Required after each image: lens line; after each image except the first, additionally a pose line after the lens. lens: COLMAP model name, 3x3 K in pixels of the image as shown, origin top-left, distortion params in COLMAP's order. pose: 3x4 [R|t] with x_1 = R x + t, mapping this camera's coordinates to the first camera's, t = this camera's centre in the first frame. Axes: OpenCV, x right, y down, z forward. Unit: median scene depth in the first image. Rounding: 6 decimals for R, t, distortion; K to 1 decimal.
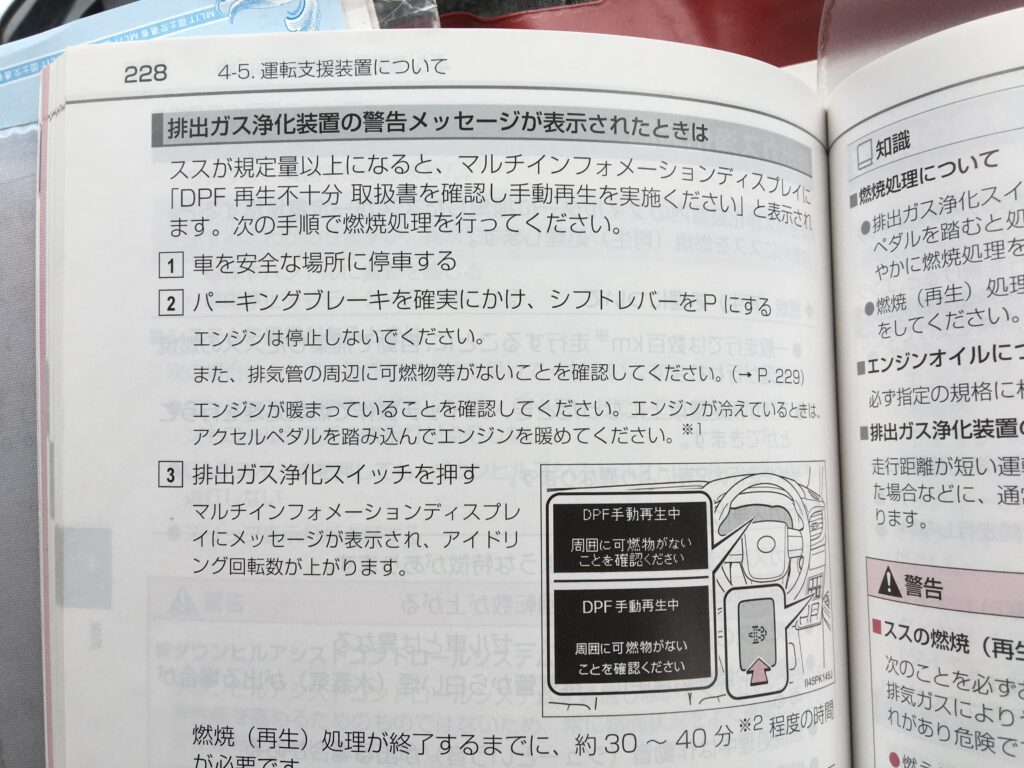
lens RADIAL K [[885.0, 0, 512.0], [0, 885.0, 384.0], [0, 0, 1]] dist [0.090761, -0.172018]
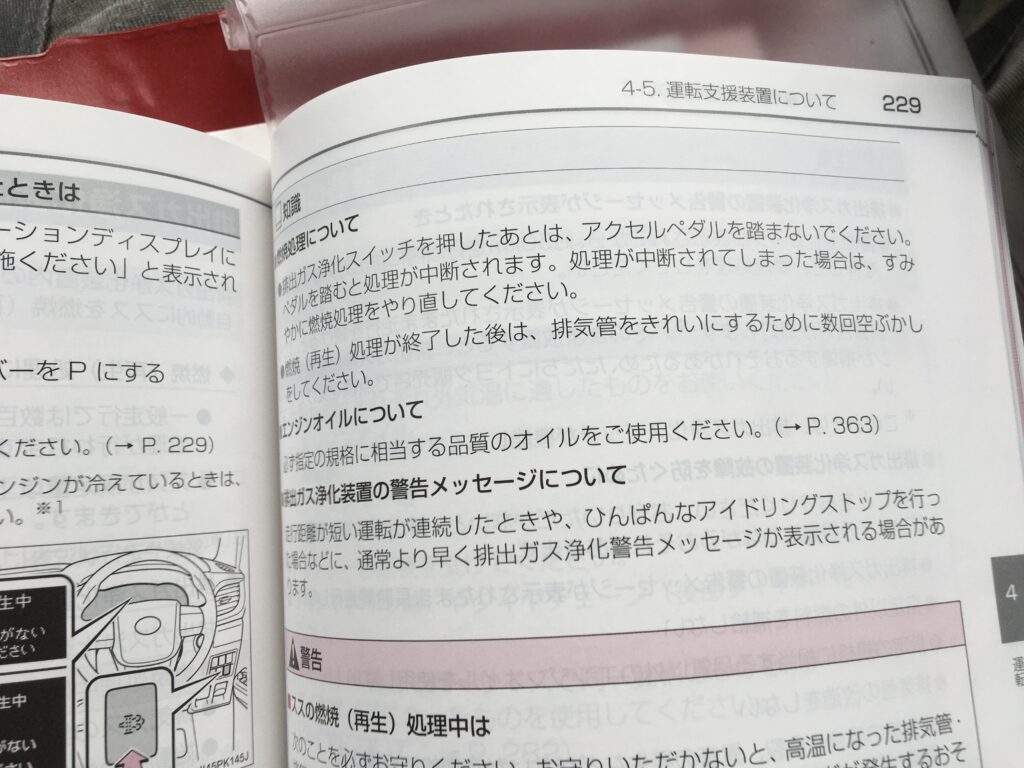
lens RADIAL K [[885.0, 0, 512.0], [0, 885.0, 384.0], [0, 0, 1]] dist [0.090761, -0.172018]
pose [[0.985846, -0.025711, 0.165667, 0.521827], [0.033631, 0.998413, -0.045180, -0.019373], [-0.164243, 0.050112, 0.985146, -0.005850]]
